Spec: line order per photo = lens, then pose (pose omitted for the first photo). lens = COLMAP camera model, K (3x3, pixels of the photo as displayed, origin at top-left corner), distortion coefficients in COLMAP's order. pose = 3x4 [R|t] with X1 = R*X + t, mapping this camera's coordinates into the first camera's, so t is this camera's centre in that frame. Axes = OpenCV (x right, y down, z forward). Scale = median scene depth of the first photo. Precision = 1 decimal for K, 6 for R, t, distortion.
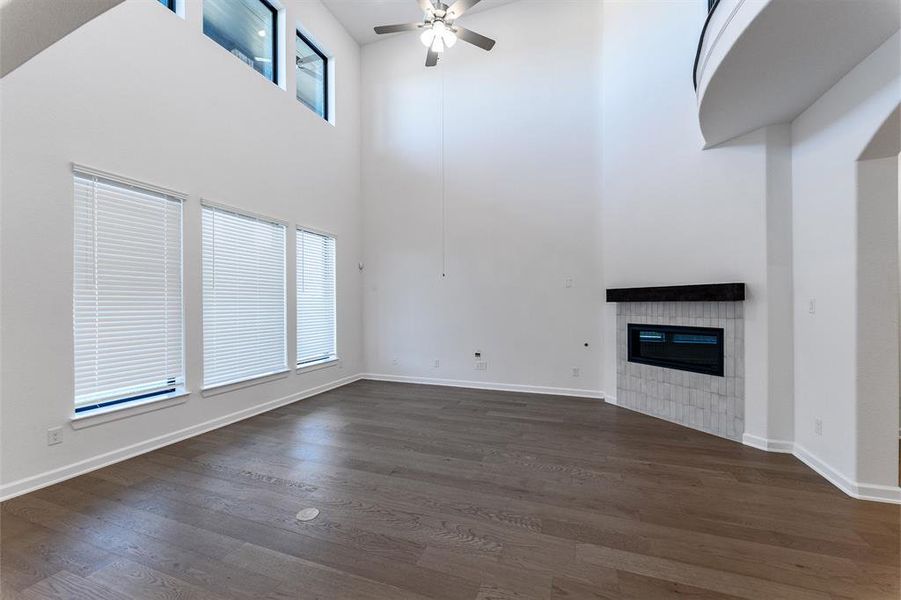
lens RADIAL K [[359.4, 0, 452.5], [0, 359.4, 304.3], [0, 0, 1]] dist [-0.002300, -0.000845]
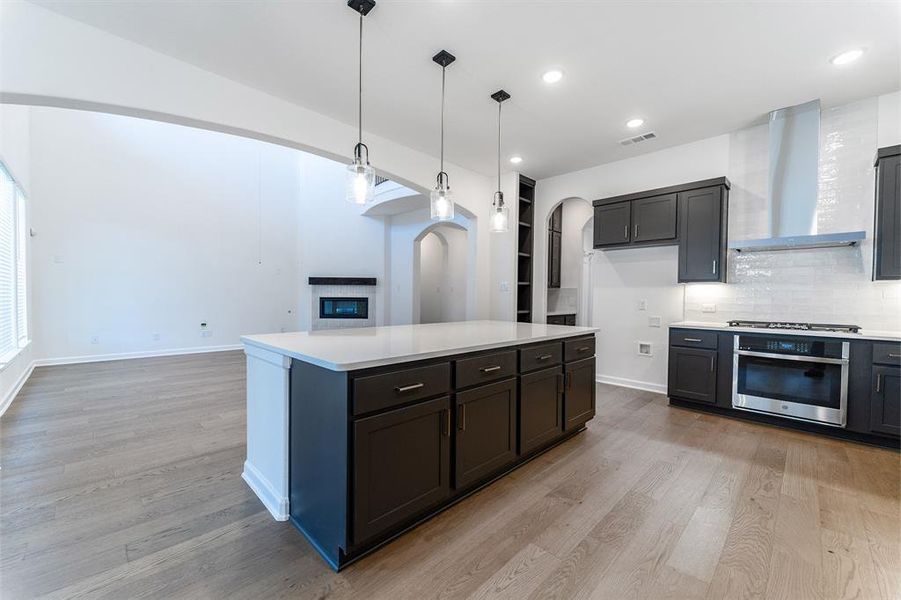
lens RADIAL K [[359.4, 0, 451.0], [0, 359.4, 302.8], [0, 0, 1]] dist [-0.002300, -0.000845]
pose [[0.422465, -0.014806, 0.906258, -1.075035], [-0.013008, 0.999665, 0.022396, 0.042866], [-0.906286, -0.021250, 0.422131, -0.430549]]
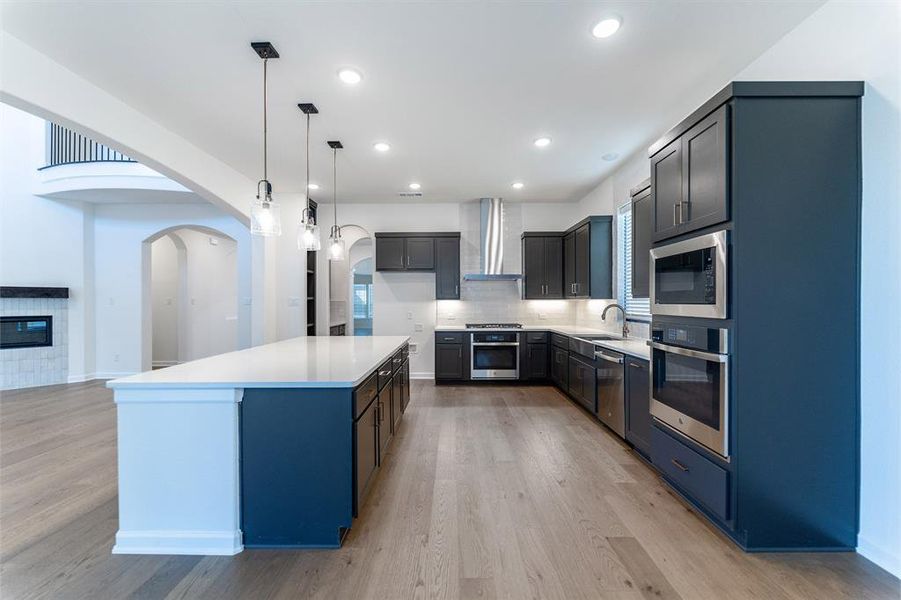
lens RADIAL K [[359.4, 0, 447.6], [0, 359.4, 303.0], [0, 0, 1]] dist [-0.002300, -0.000845]
pose [[-0.330255, -0.002040, 0.943890, -1.300912], [-0.000394, 0.999998, 0.002024, 0.008081], [-0.943892, 0.000297, -0.330255, -0.120759]]
